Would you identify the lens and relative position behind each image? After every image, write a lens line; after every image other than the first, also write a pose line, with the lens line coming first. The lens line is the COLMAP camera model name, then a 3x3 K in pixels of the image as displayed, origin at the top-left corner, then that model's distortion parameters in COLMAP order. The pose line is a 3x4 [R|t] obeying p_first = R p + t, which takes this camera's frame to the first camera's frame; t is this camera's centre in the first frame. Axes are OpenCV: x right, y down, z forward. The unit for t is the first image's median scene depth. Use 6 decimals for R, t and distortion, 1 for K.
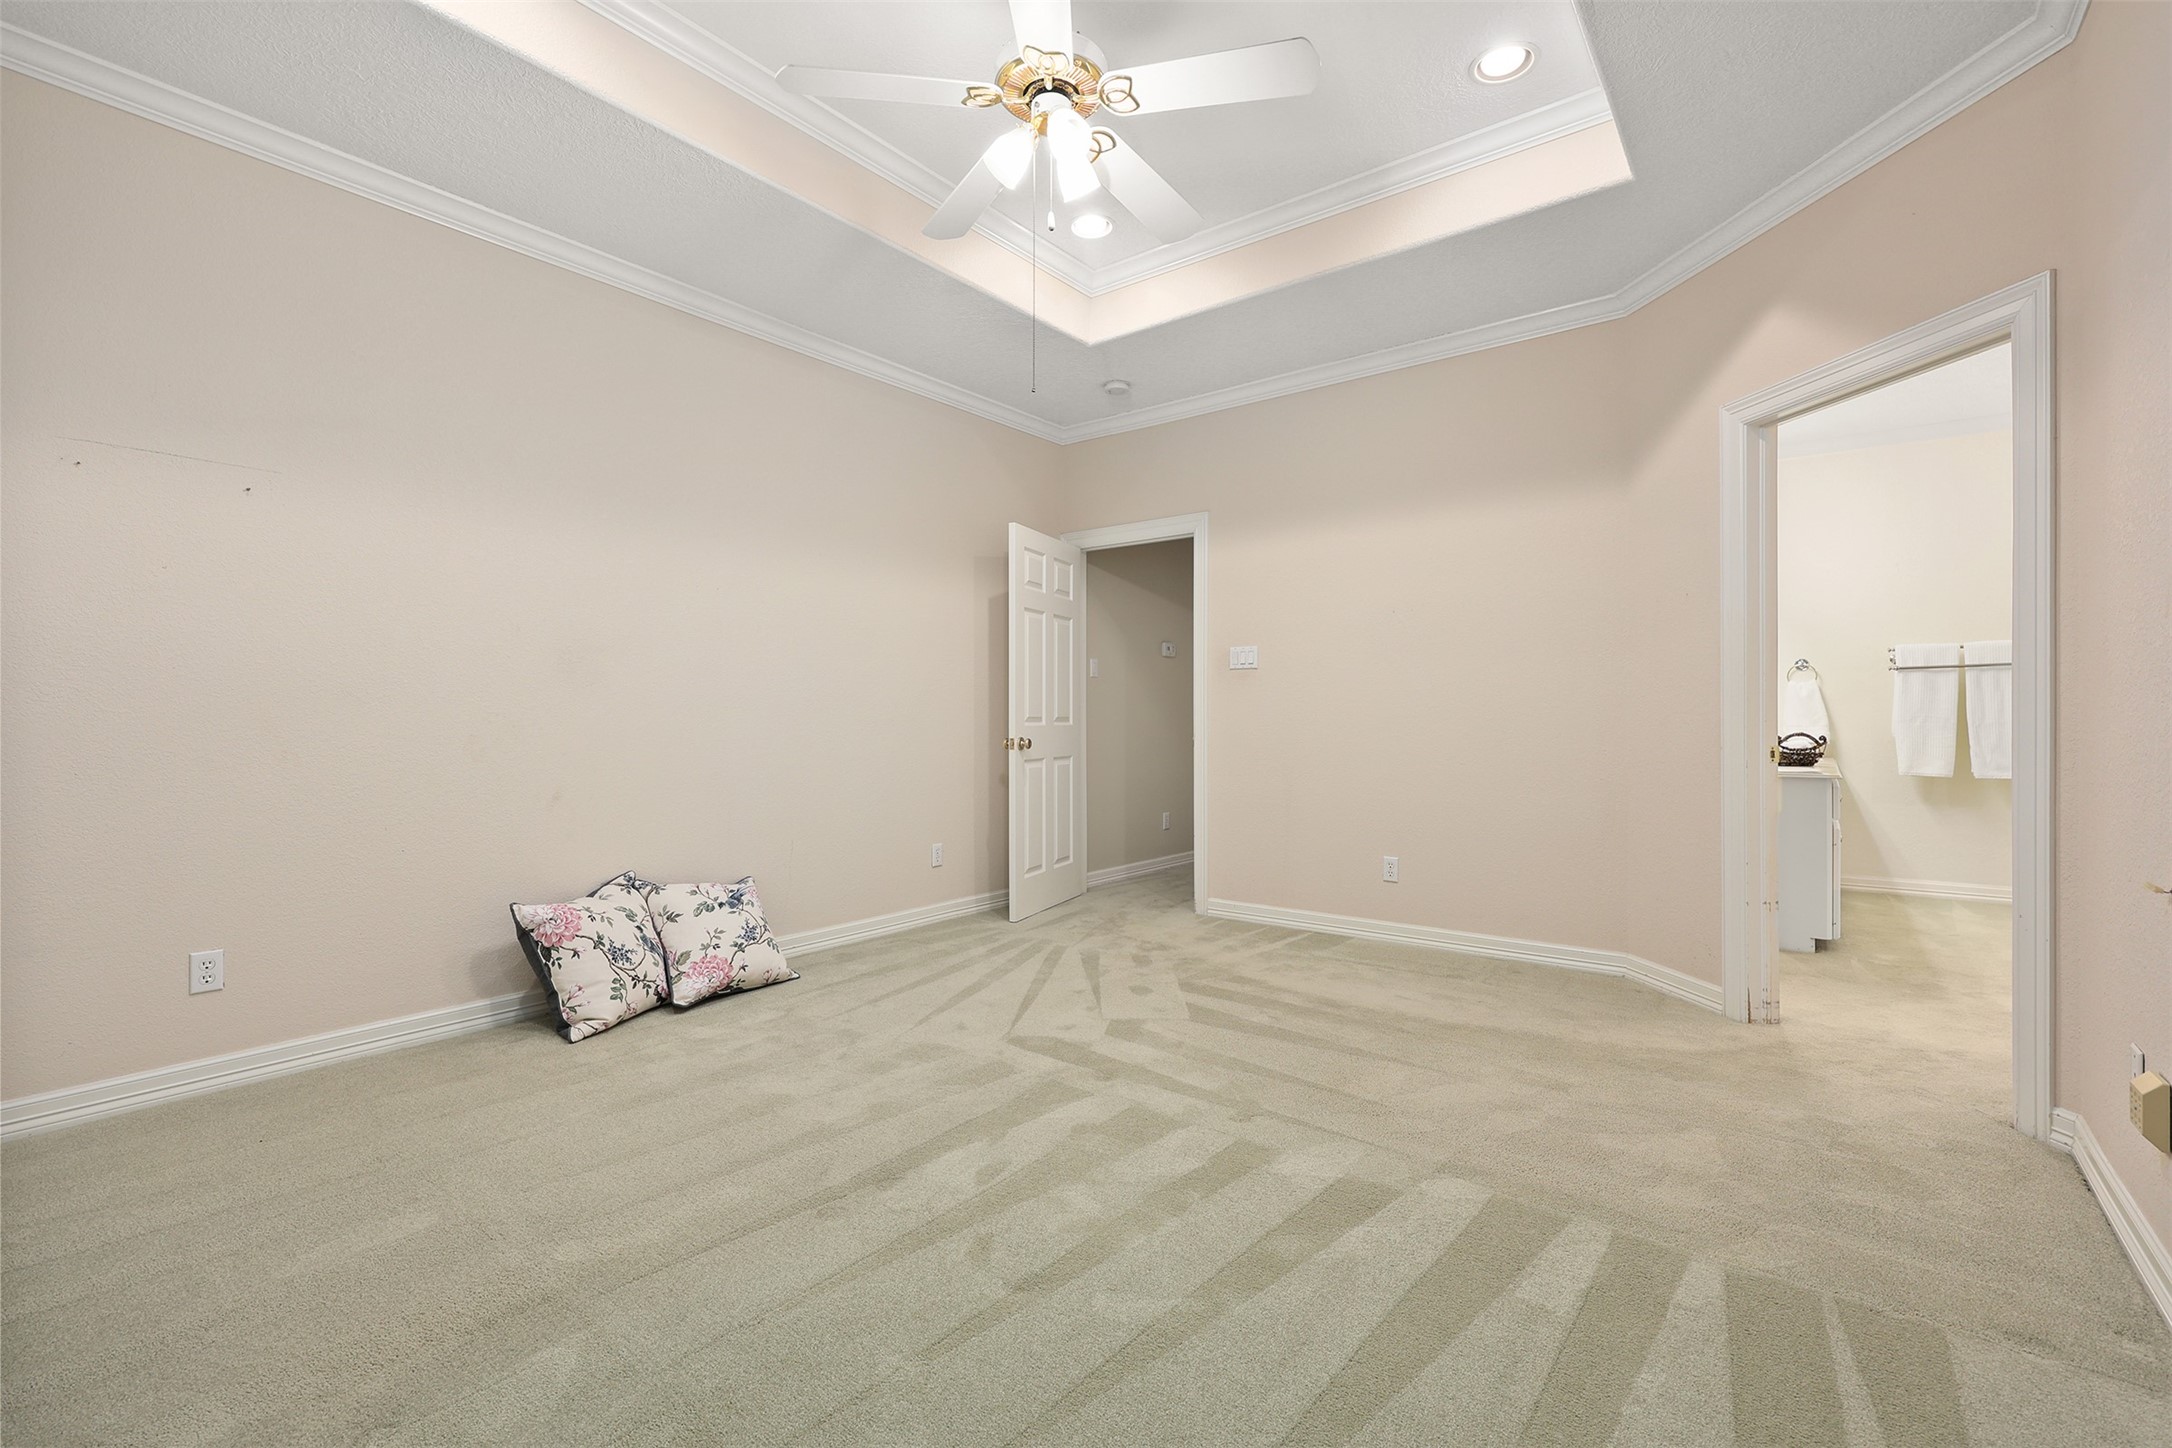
lens RADIAL K [[940.7, 0, 1090.0], [0, 940.7, 724.7], [0, 0, 1]] dist [0.001710, 0.000191]
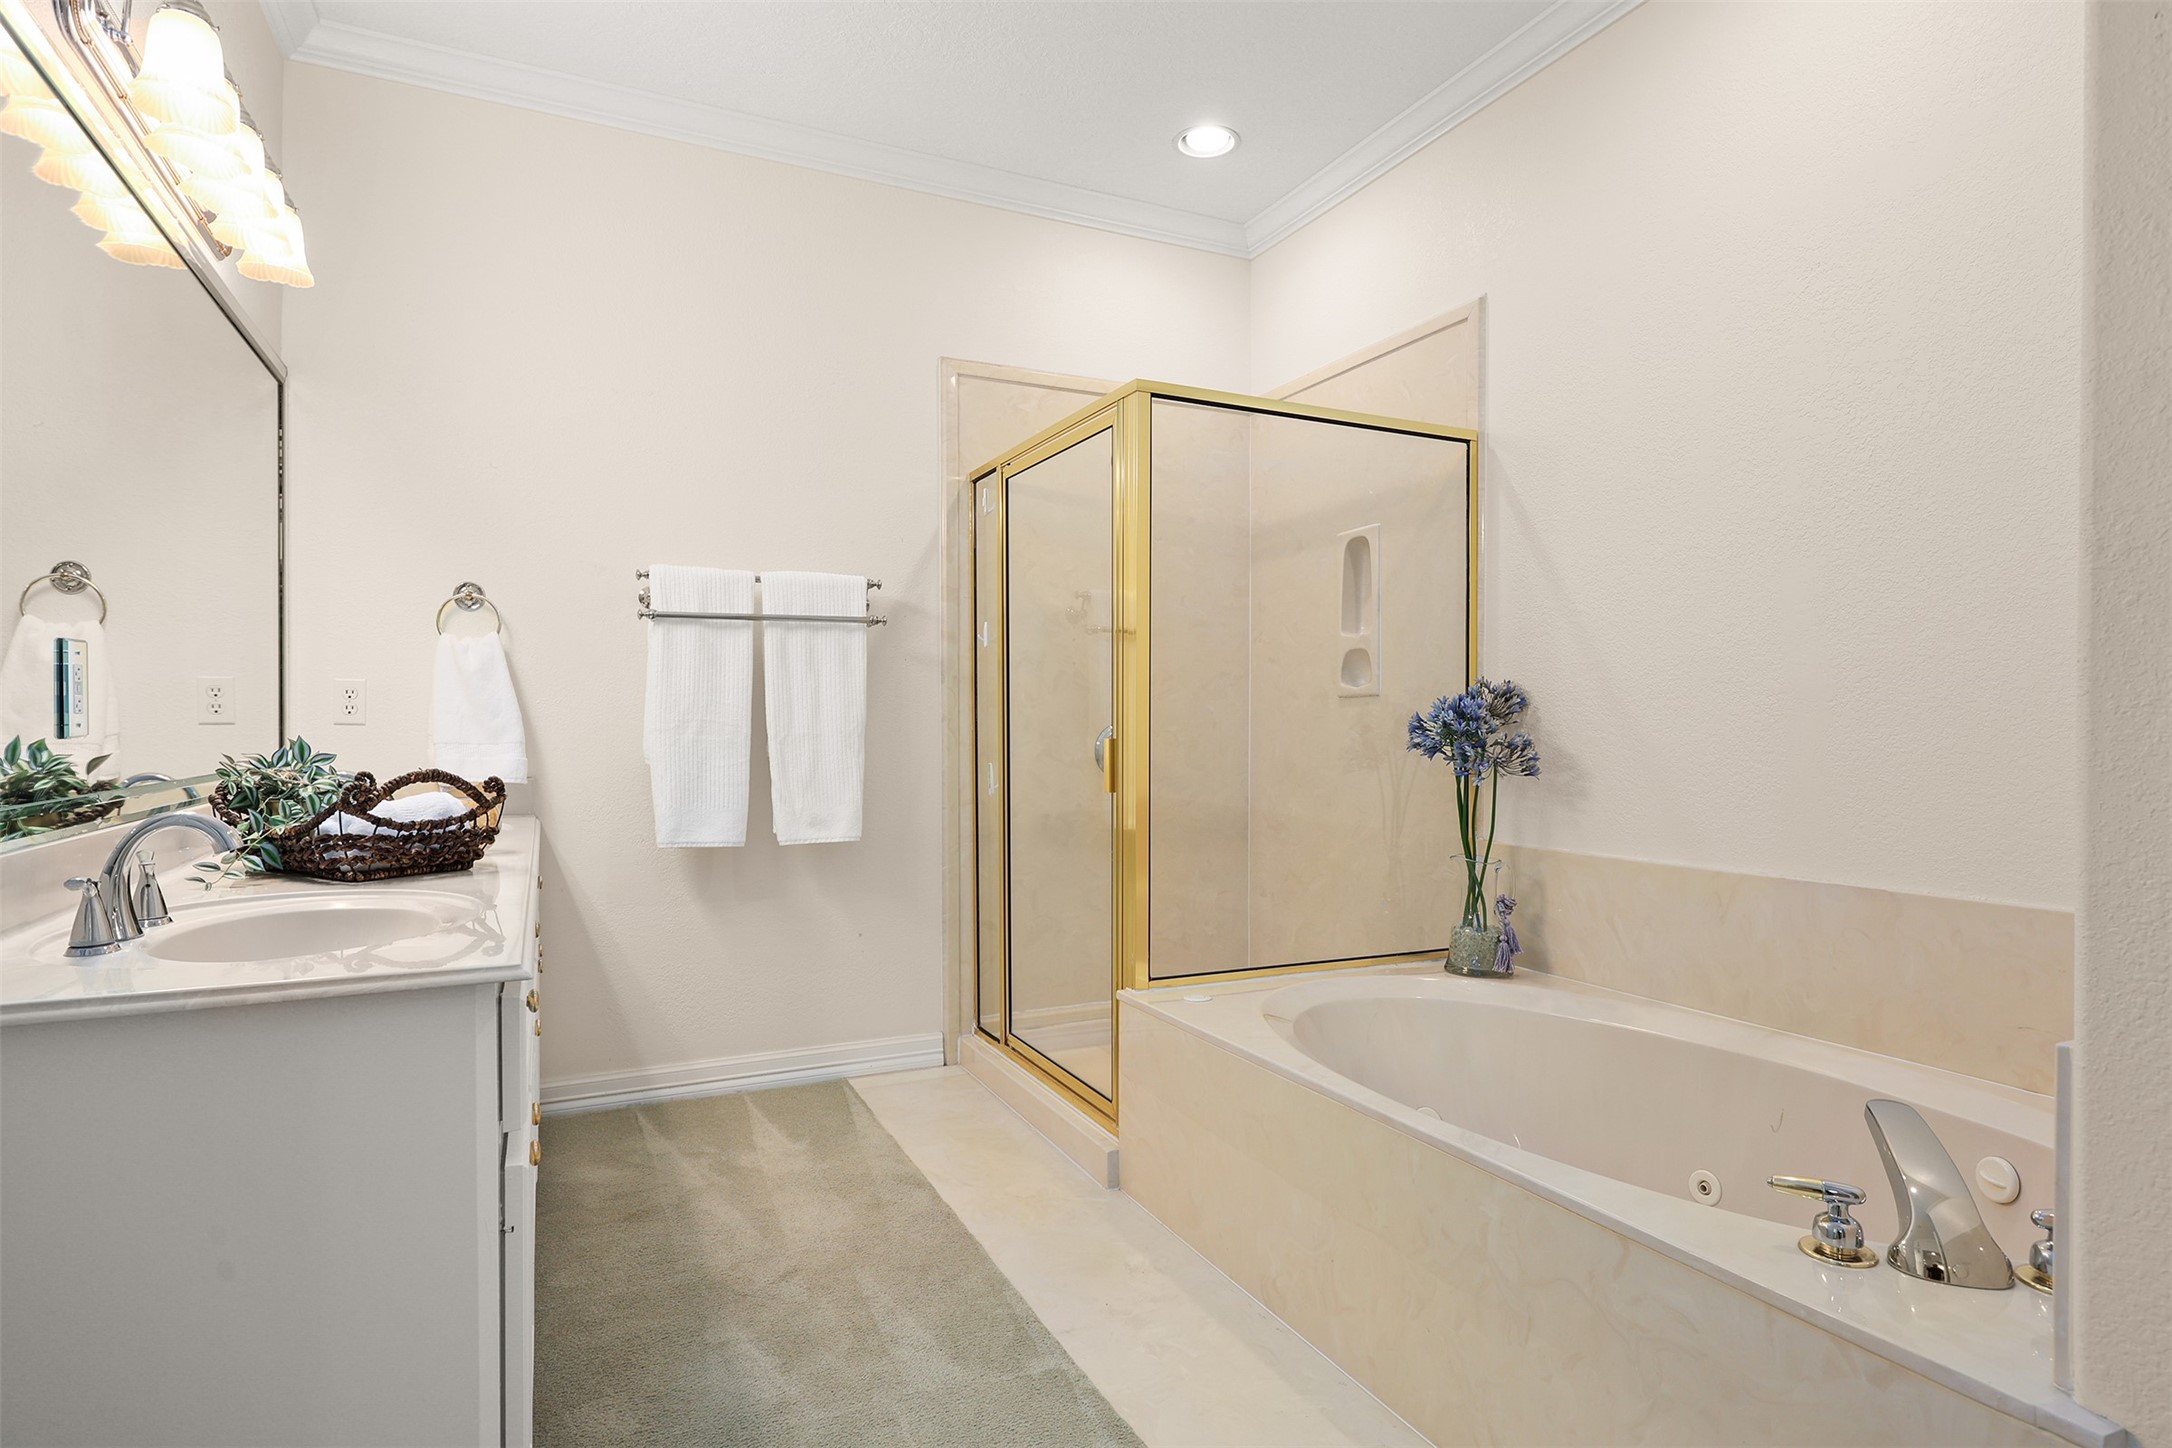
lens RADIAL K [[1187.2, 0, 1081.1], [0, 1187.2, 722.0], [0, 0, 1]] dist [-0.007190, -0.000244]
pose [[0.465204, 0.003132, 0.885198, 0.453779], [0.005415, 0.999965, -0.006383, -0.003118], [-0.885187, 0.007763, 0.465171, 0.560691]]
